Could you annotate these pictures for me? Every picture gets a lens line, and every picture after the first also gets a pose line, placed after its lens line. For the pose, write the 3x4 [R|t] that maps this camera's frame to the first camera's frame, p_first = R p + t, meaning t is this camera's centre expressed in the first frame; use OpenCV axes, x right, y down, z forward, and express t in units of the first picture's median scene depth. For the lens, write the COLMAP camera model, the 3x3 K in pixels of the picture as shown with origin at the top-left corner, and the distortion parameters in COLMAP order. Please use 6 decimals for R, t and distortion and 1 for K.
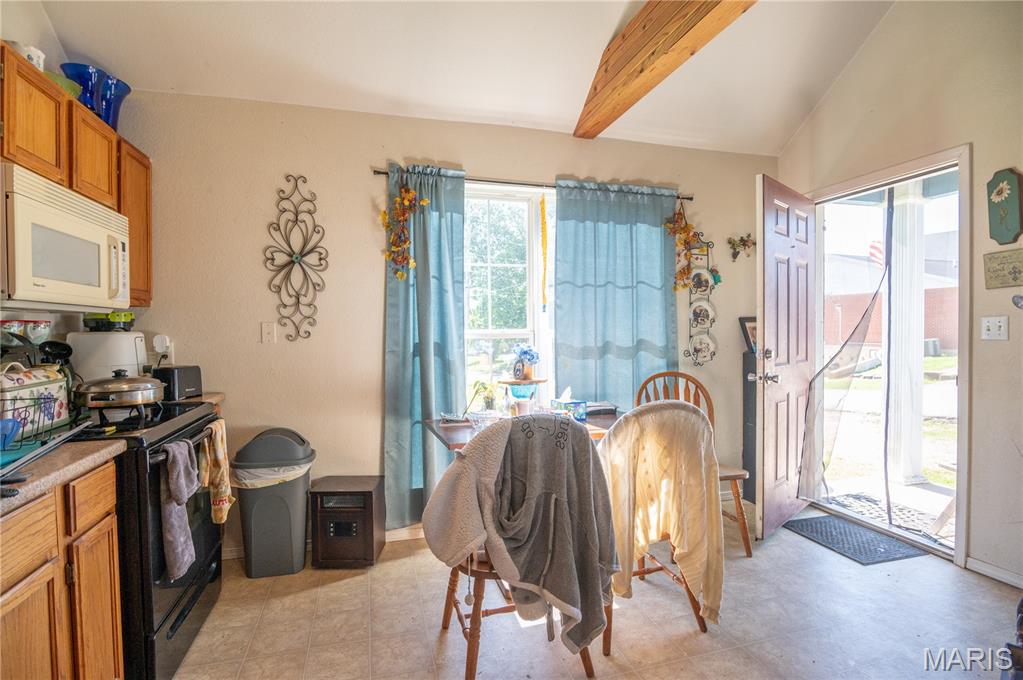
lens RADIAL K [[496.5, 0, 511.5], [0, 496.5, 340.0], [0, 0, 1]] dist [-0.021655, 0.000484]
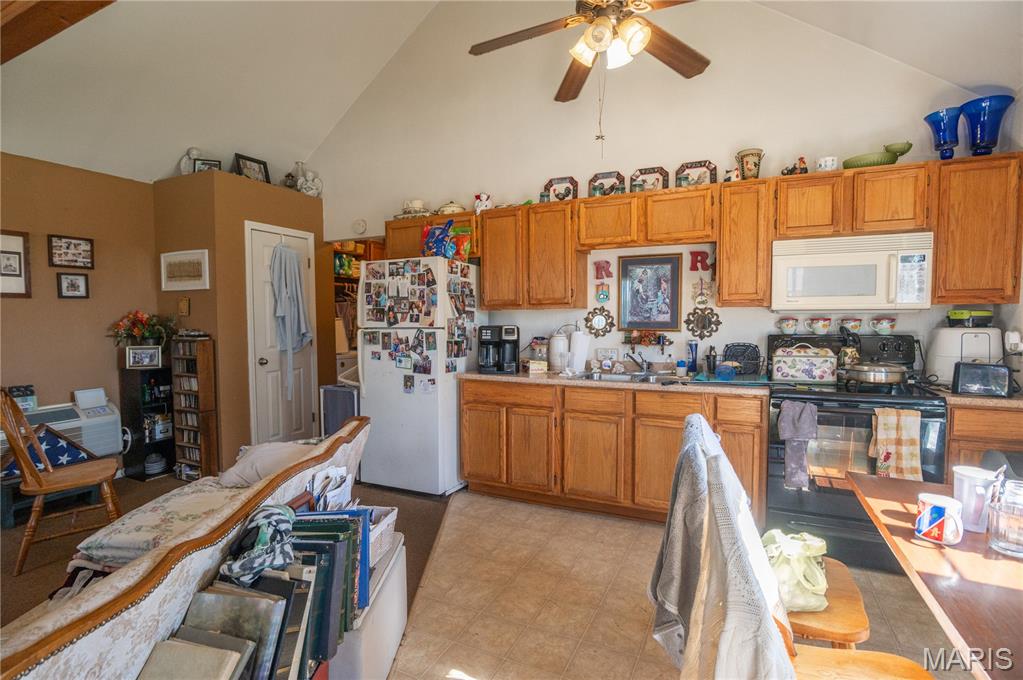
lens RADIAL K [[496.5, 0, 511.5], [0, 496.5, 340.0], [0, 0, 1]] dist [-0.021655, 0.000484]
pose [[-0.646605, 0.042259, -0.761654, 0.717105], [-0.008269, 0.998017, 0.062393, -0.047756], [0.762780, 0.046642, -0.644973, 0.896857]]
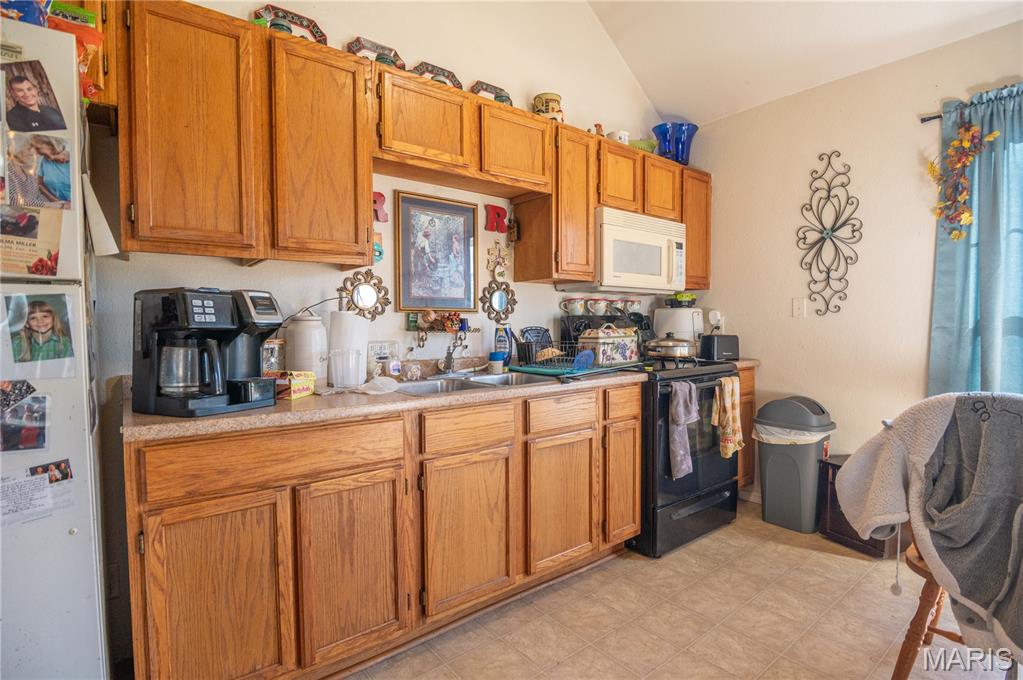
lens RADIAL K [[496.5, 0, 511.5], [0, 496.5, 340.0], [0, 0, 1]] dist [-0.021655, 0.000484]
pose [[0.389947, 0.034030, -0.920208, 0.289439], [-0.015866, 0.999417, 0.030236, 0.037471], [0.920701, 0.002810, 0.390260, 0.005802]]
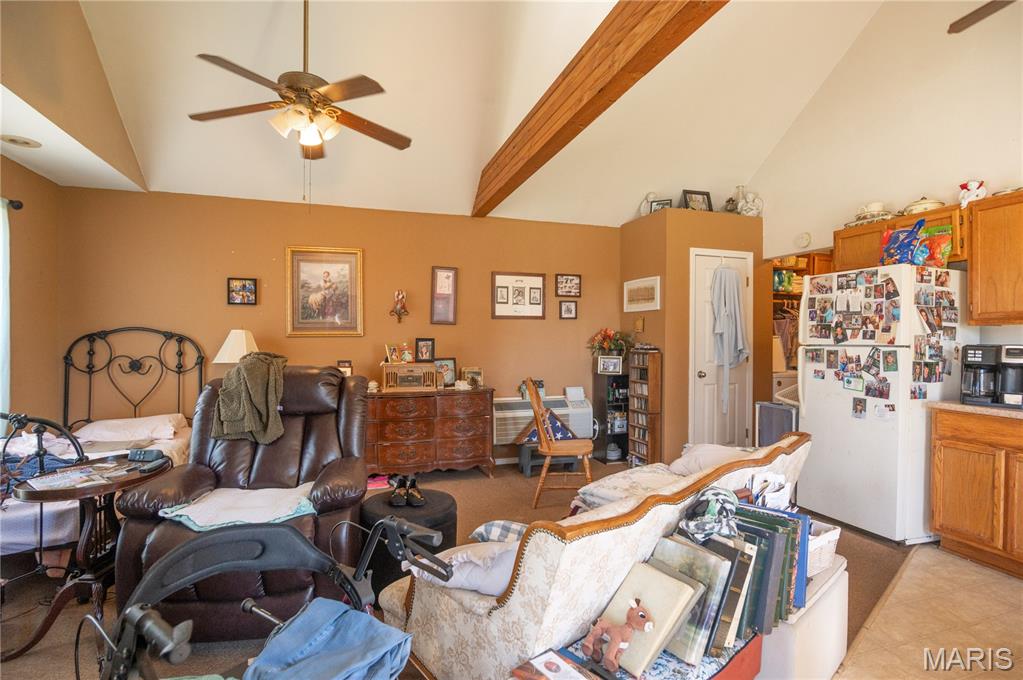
lens RADIAL K [[496.5, 0, 511.5], [0, 496.5, 340.0], [0, 0, 1]] dist [-0.021655, 0.000484]
pose [[-0.999001, -0.001018, -0.044686, 0.787381], [-0.002252, 0.999617, 0.027582, -0.038175], [0.044641, 0.027655, -0.998620, 0.987573]]
